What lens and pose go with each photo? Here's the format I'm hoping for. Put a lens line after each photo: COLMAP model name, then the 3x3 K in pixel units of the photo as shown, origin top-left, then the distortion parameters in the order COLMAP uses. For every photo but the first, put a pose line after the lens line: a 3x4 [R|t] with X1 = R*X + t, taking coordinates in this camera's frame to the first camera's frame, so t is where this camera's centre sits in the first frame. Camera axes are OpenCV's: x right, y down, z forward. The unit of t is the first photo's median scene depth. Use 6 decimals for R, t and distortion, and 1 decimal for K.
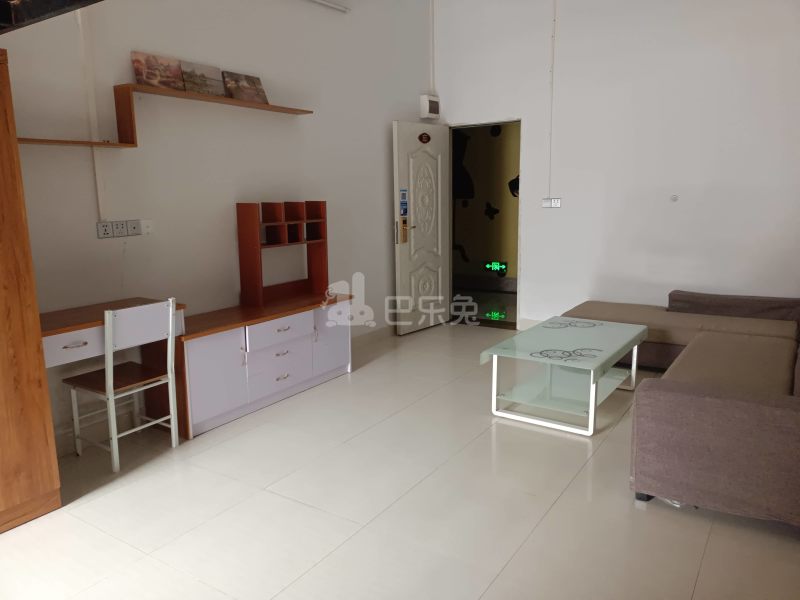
lens RADIAL K [[591.8, 0, 396.8], [0, 591.8, 304.9], [0, 0, 1]] dist [0.088129, -0.136601]
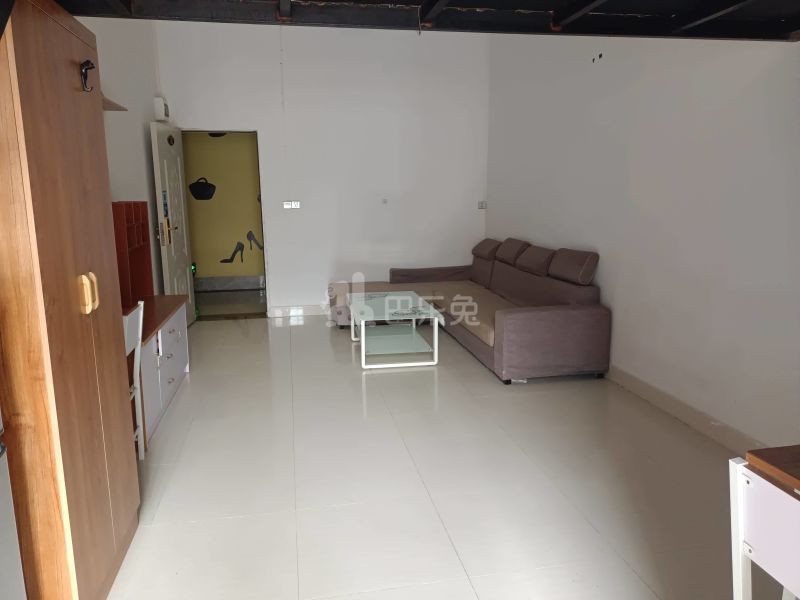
lens RADIAL K [[591.8, 0, 396.8], [0, 591.8, 304.9], [0, 0, 1]] dist [0.088129, -0.136601]
pose [[0.713413, -0.120355, 0.690330, -0.470598], [0.130006, 0.990770, 0.038383, 0.007680], [-0.688578, 0.062364, 0.722475, 0.021411]]
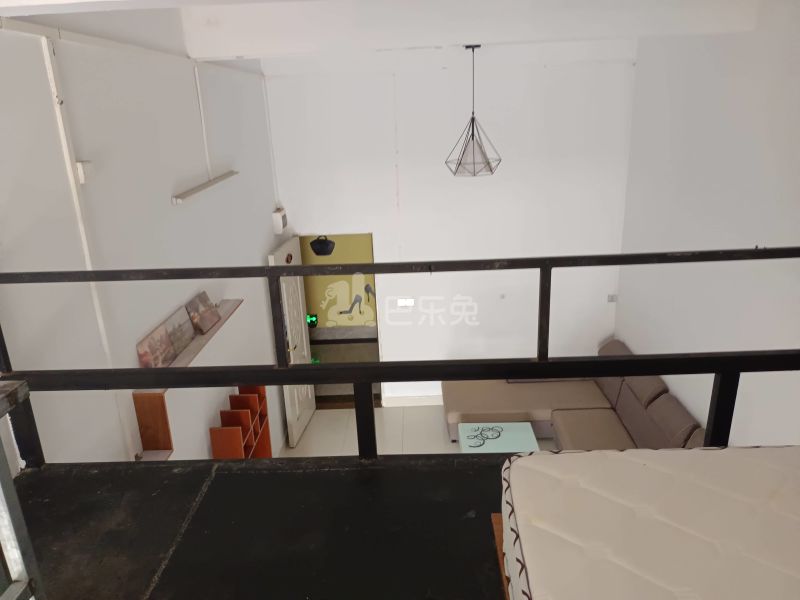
lens RADIAL K [[591.8, 0, 396.8], [0, 591.8, 304.9], [0, 0, 1]] dist [0.088129, -0.136601]
pose [[0.840662, -0.191038, 0.506746, -0.373164], [0.129933, 0.979534, 0.153723, -0.379661], [-0.525742, -0.063387, 0.848279, 0.036815]]
